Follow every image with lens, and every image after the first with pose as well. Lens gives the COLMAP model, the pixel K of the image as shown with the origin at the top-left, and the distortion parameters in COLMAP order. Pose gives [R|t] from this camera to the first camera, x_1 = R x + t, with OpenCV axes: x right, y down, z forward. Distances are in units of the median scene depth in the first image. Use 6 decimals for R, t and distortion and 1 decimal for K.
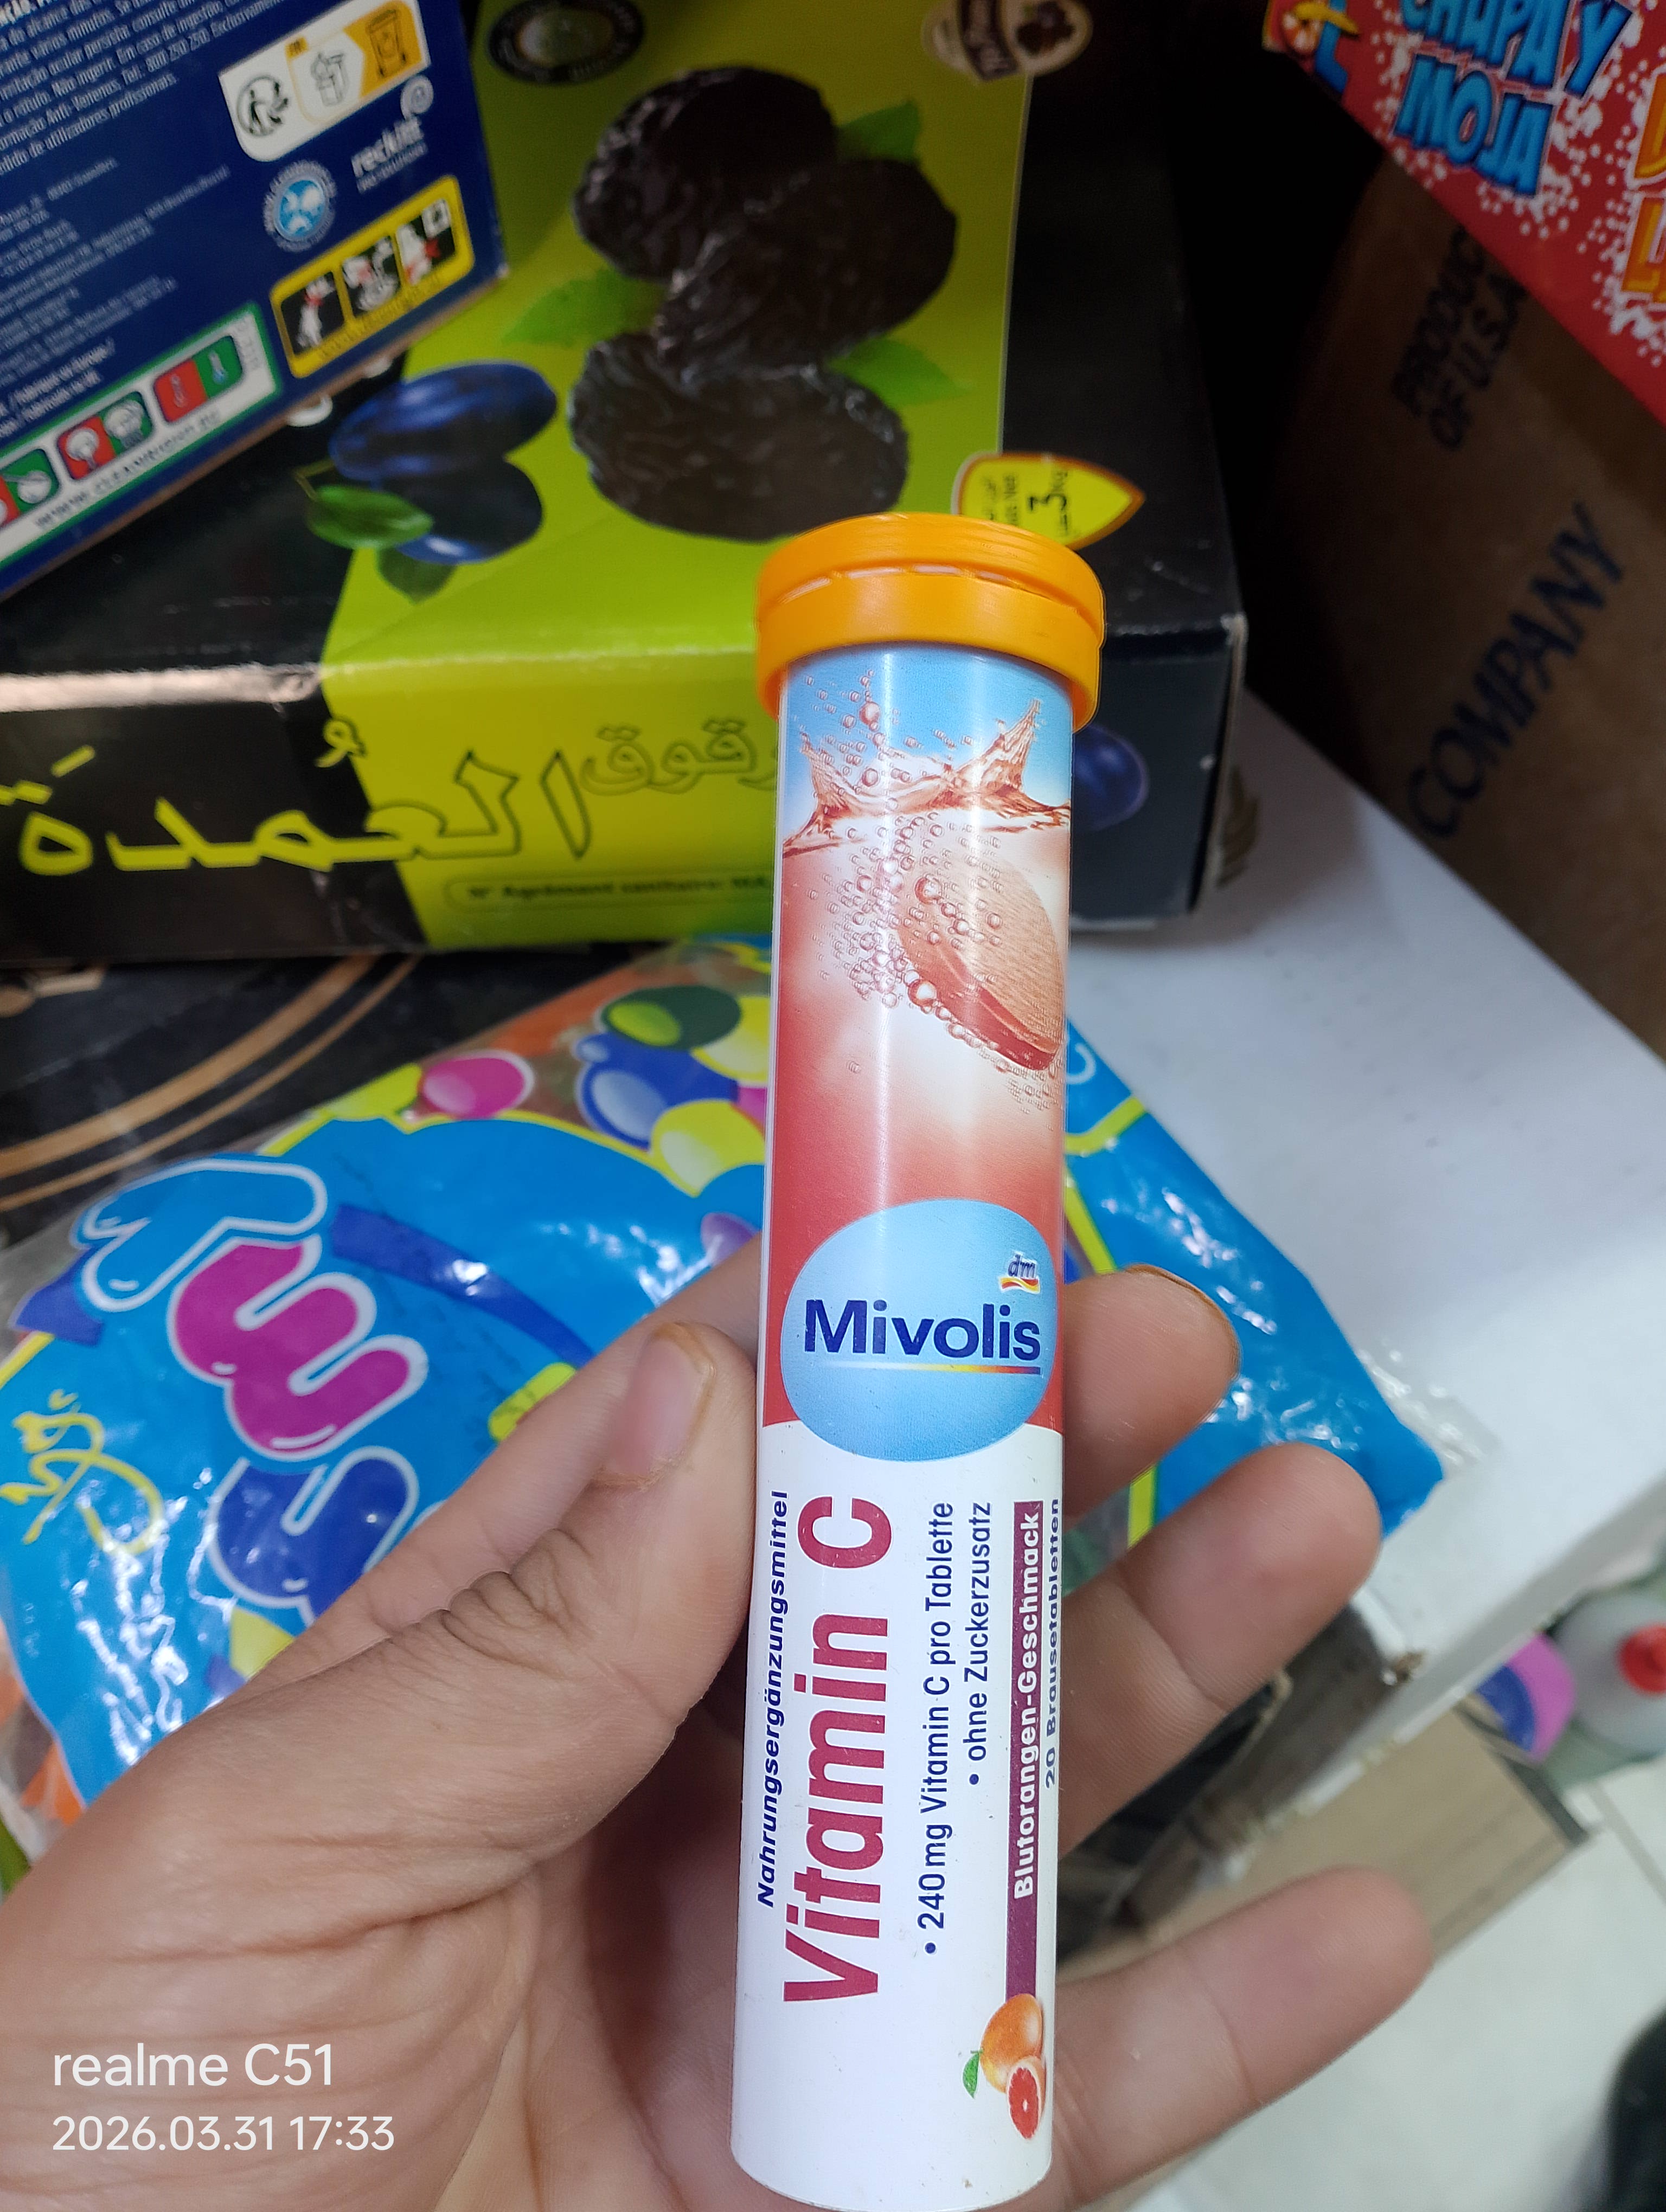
lens RADIAL K [[1795.4, 0, 833.8], [0, 1795.4, 1275.8], [0, 0, 1]] dist [0.004750, -0.051968]
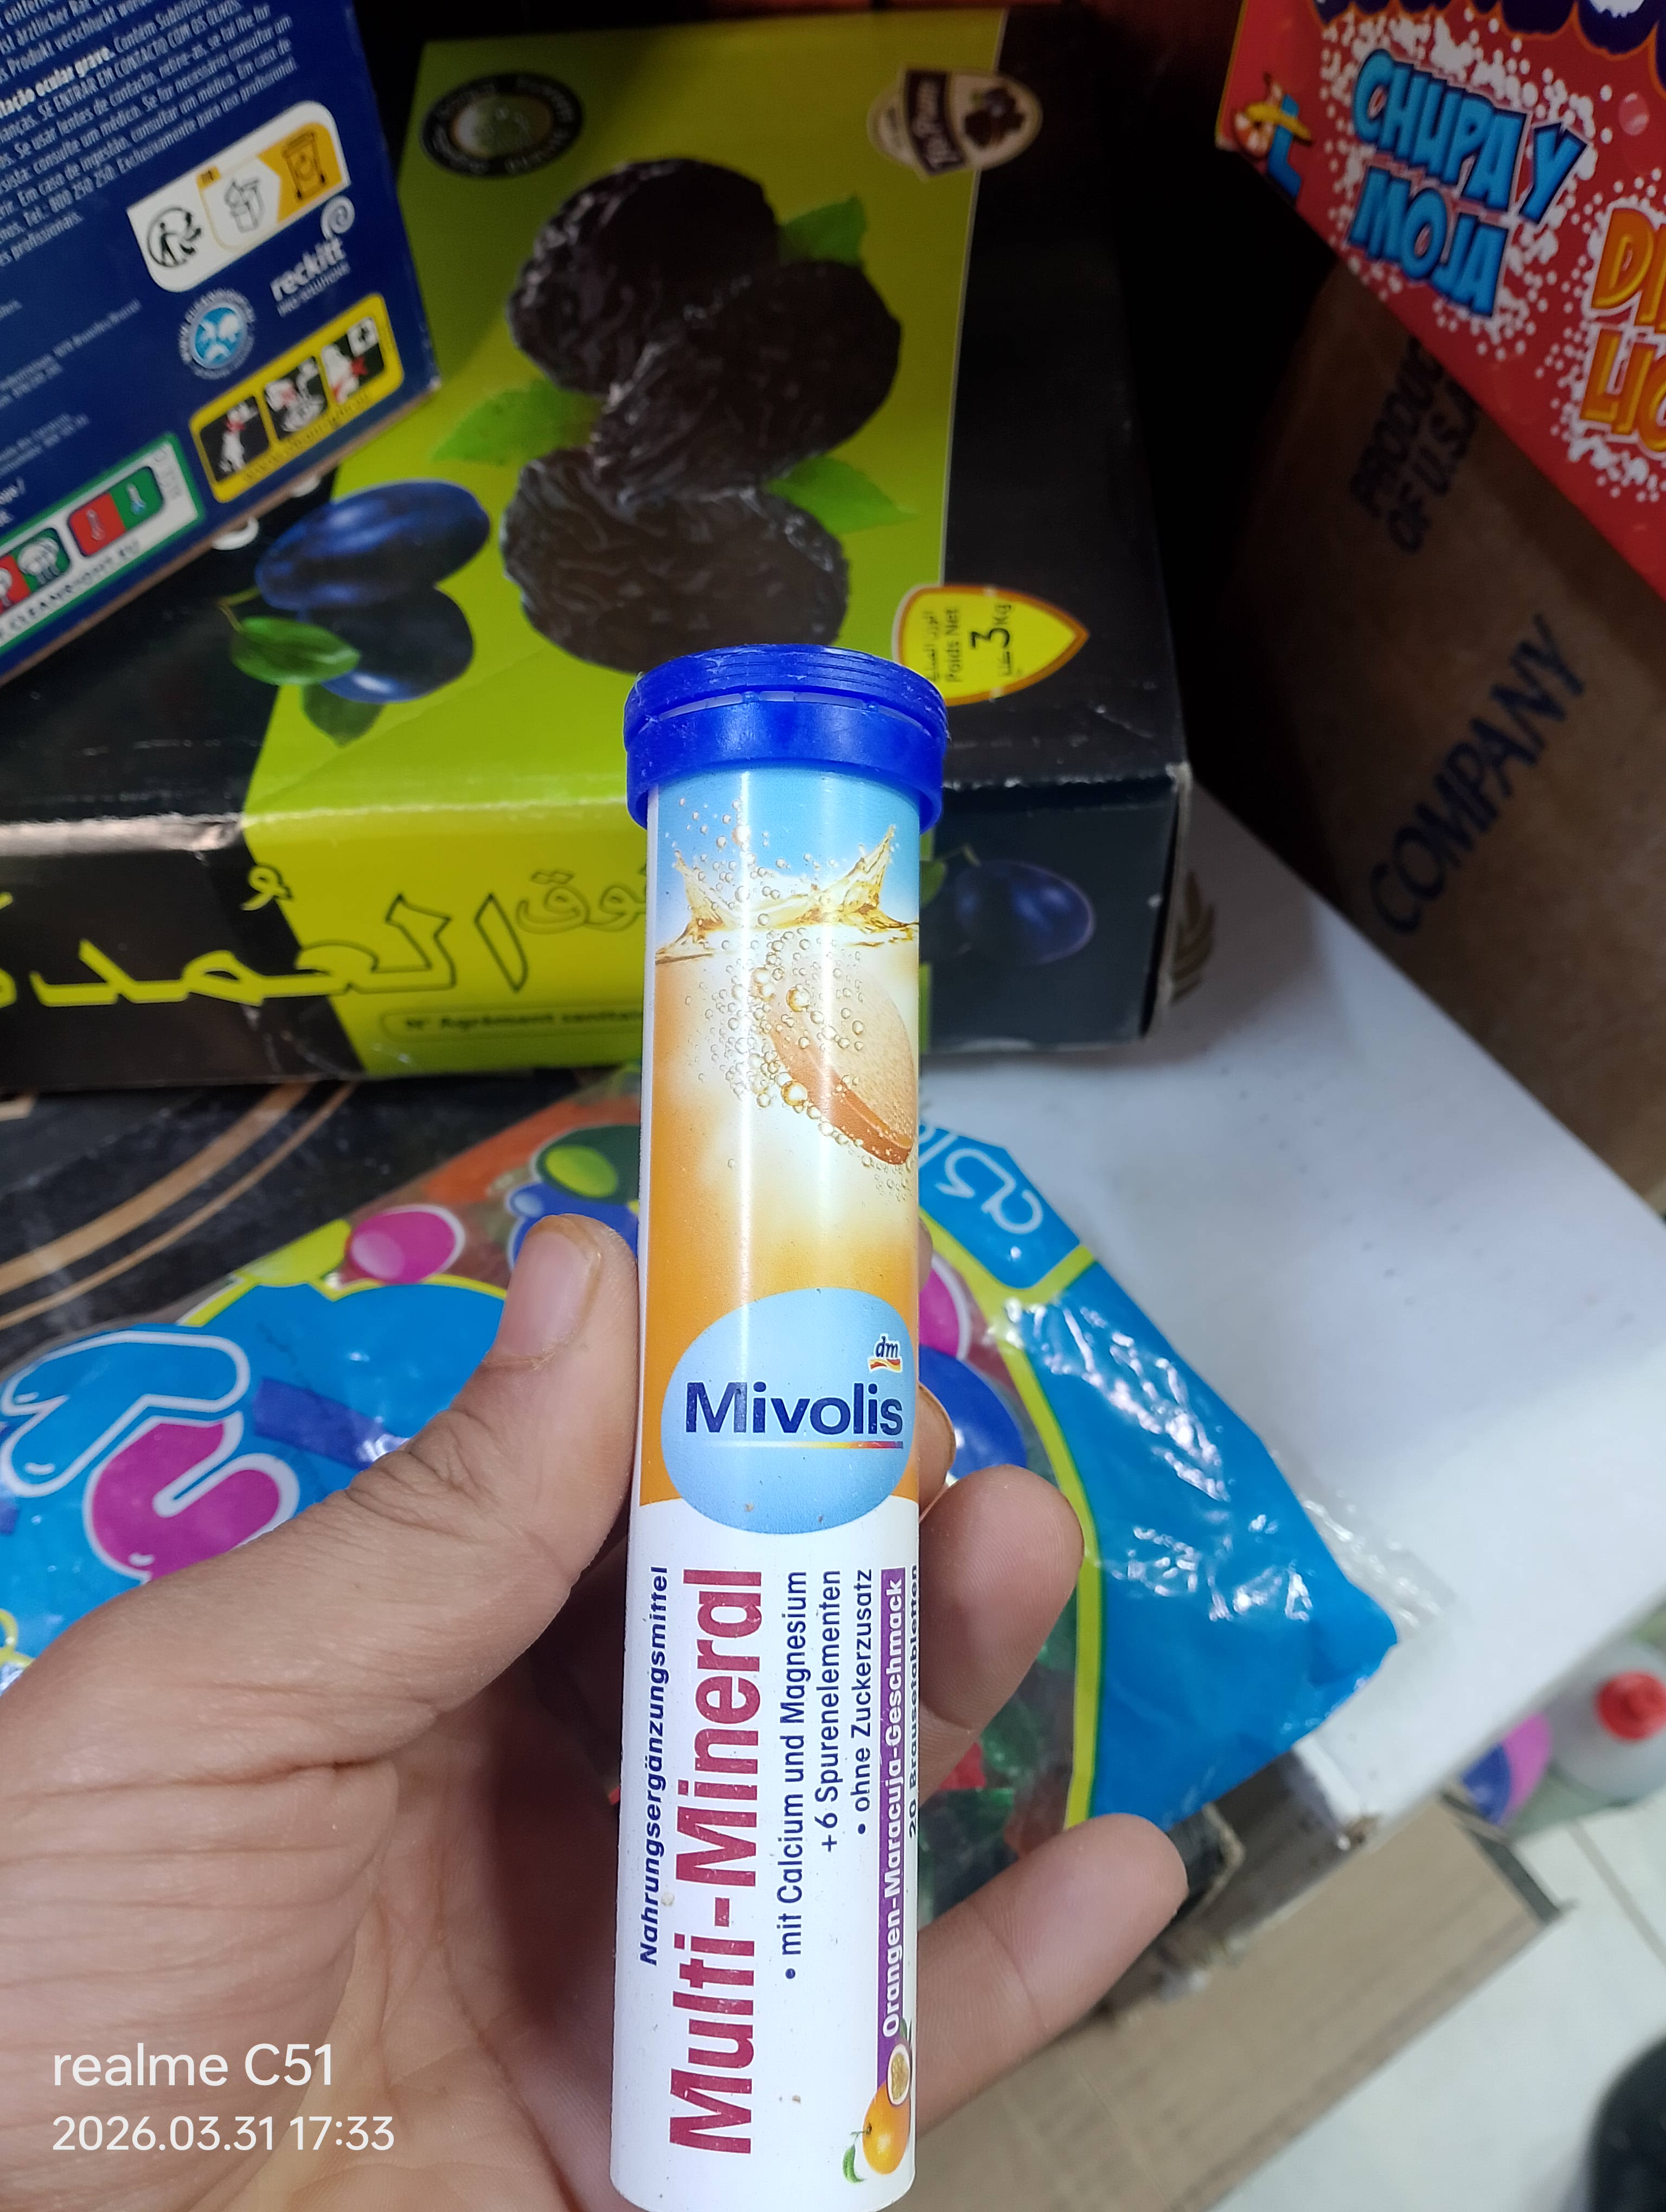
lens RADIAL K [[1768.0, 0, 855.1], [0, 1768.0, 1187.1], [0, 0, 1]] dist [0.011631, -0.063054]
pose [[0.999968, -0.005904, 0.005430, 0.038069], [0.005882, 0.999974, 0.004113, -0.134325], [-0.005454, -0.004081, 0.999977, 0.036803]]
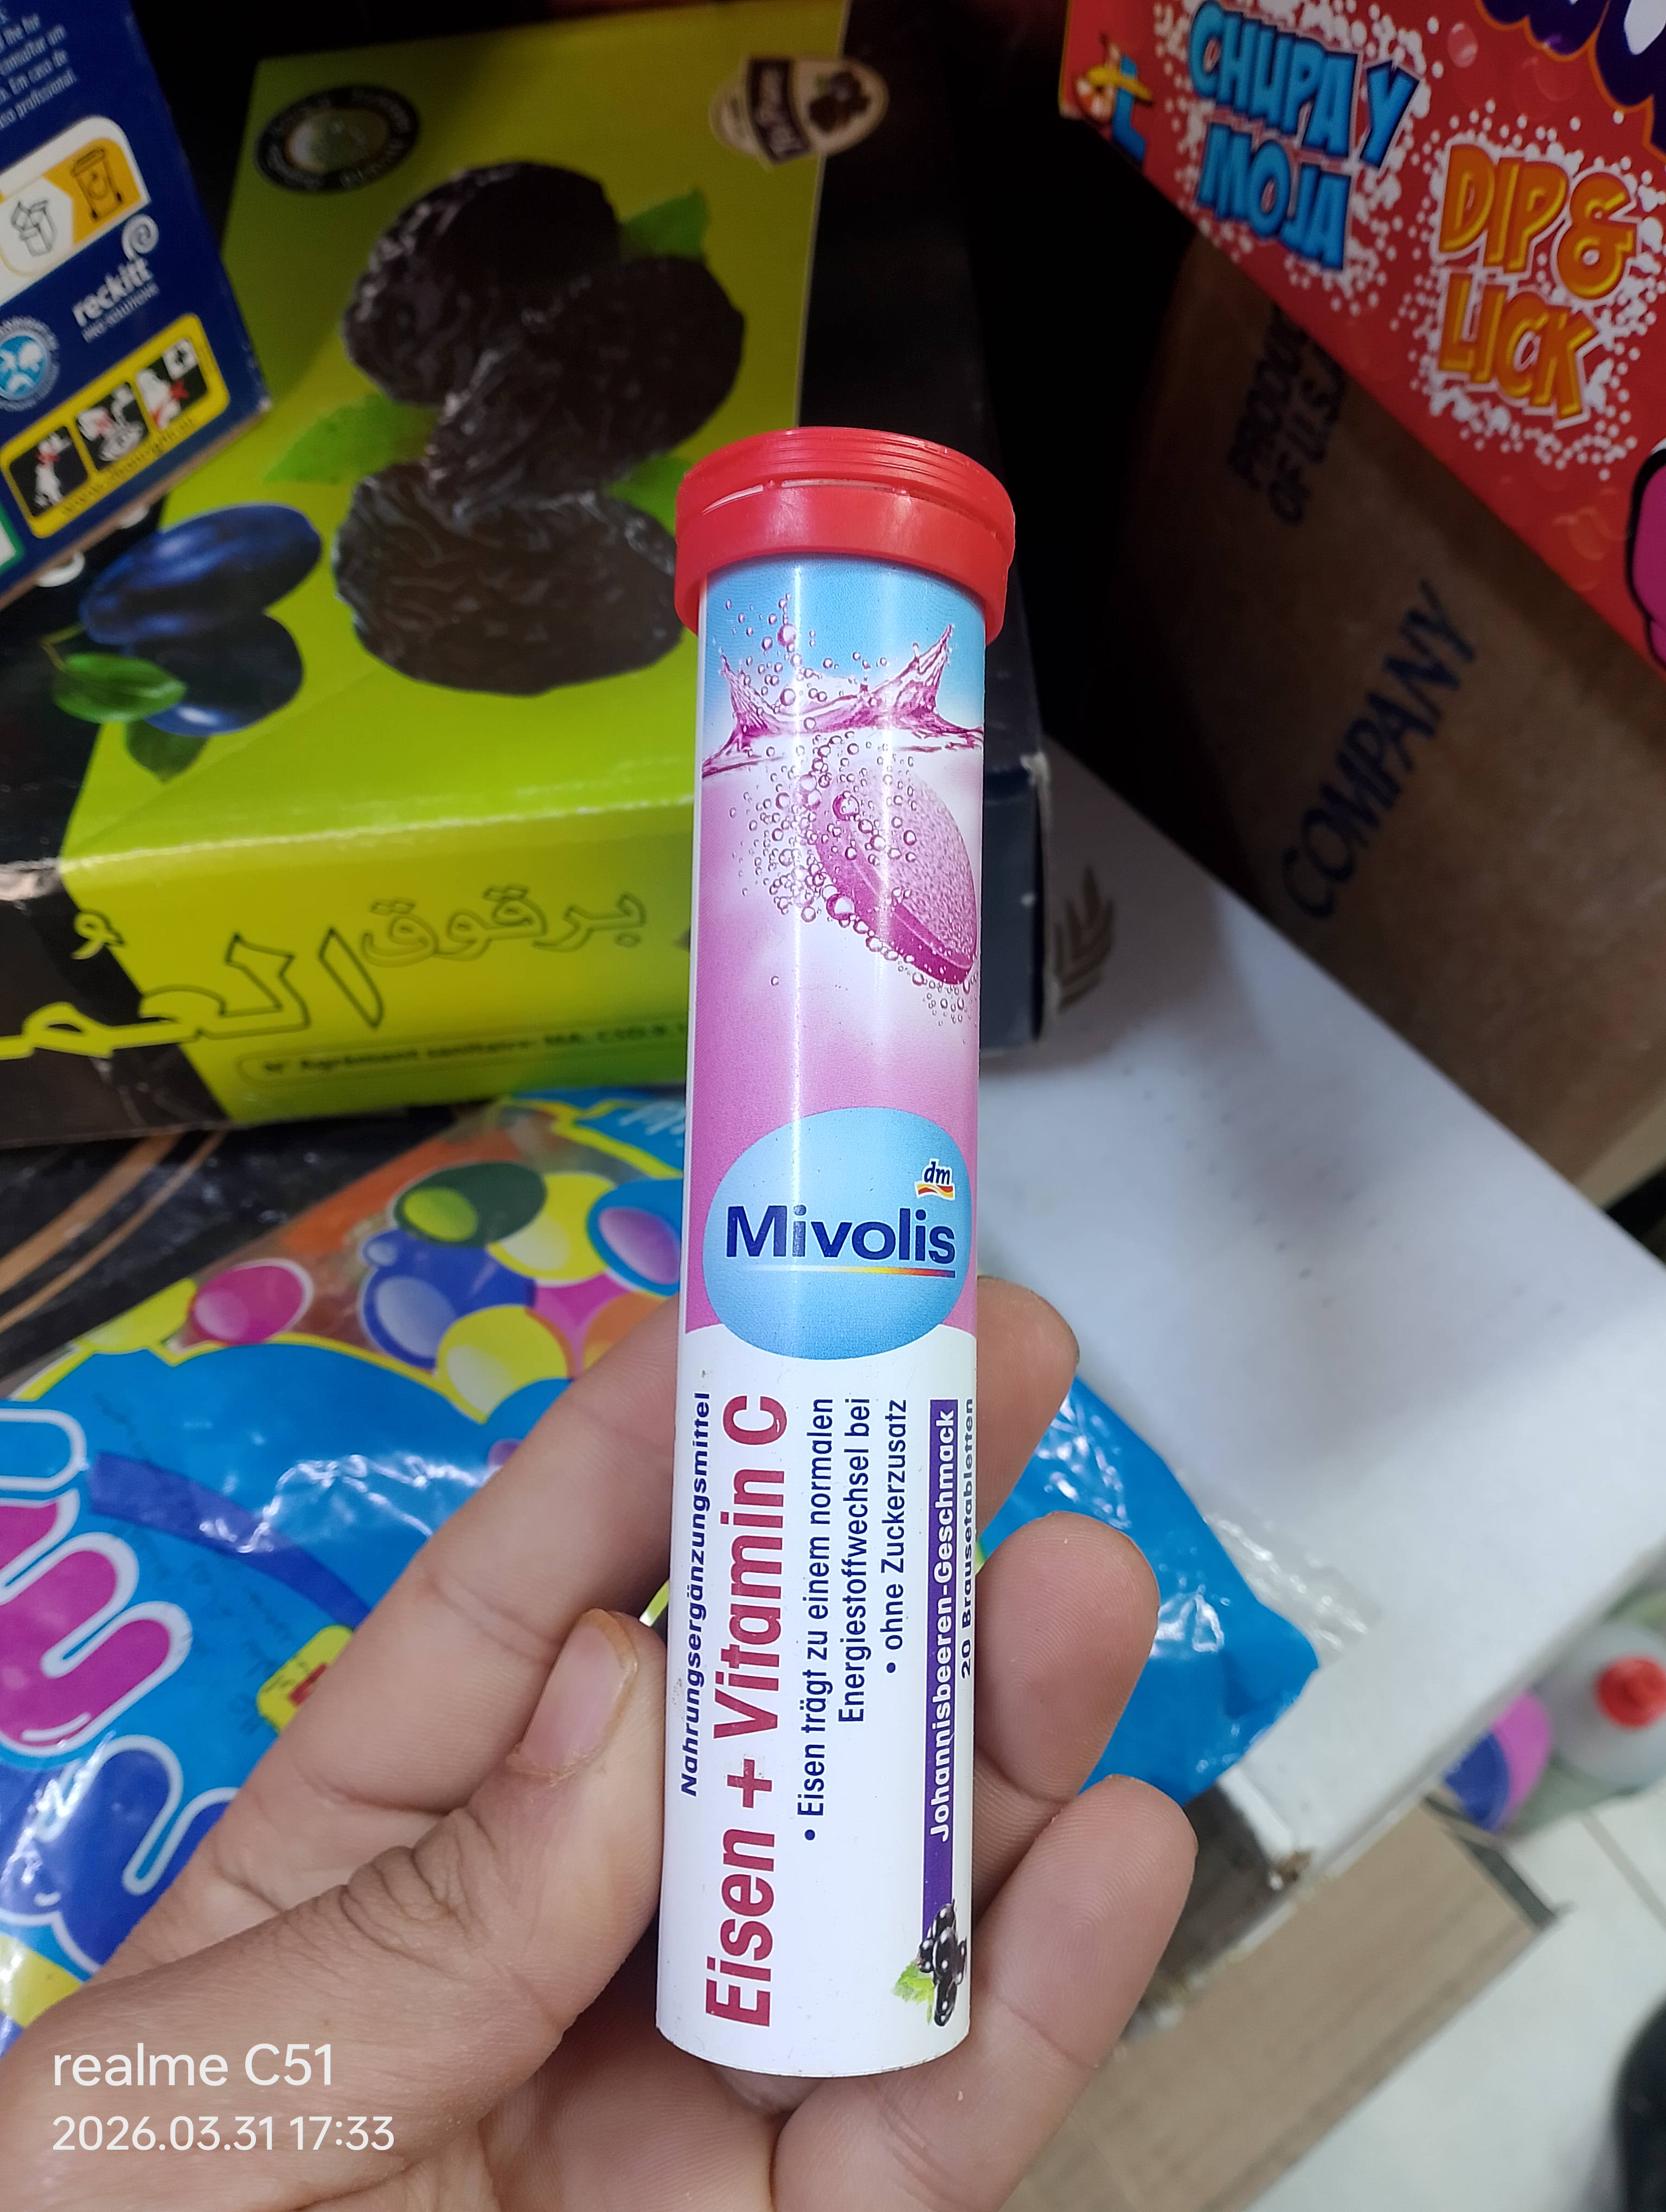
lens RADIAL K [[1719.2, 0, 917.9], [0, 1719.2, 1163.2], [0, 0, 1]] dist [0.012012, -0.055690]
pose [[0.998251, -0.058893, 0.005173, 0.136998], [0.058948, 0.998199, -0.011087, -0.141293], [-0.004511, 0.011372, 0.999925, 0.106782]]
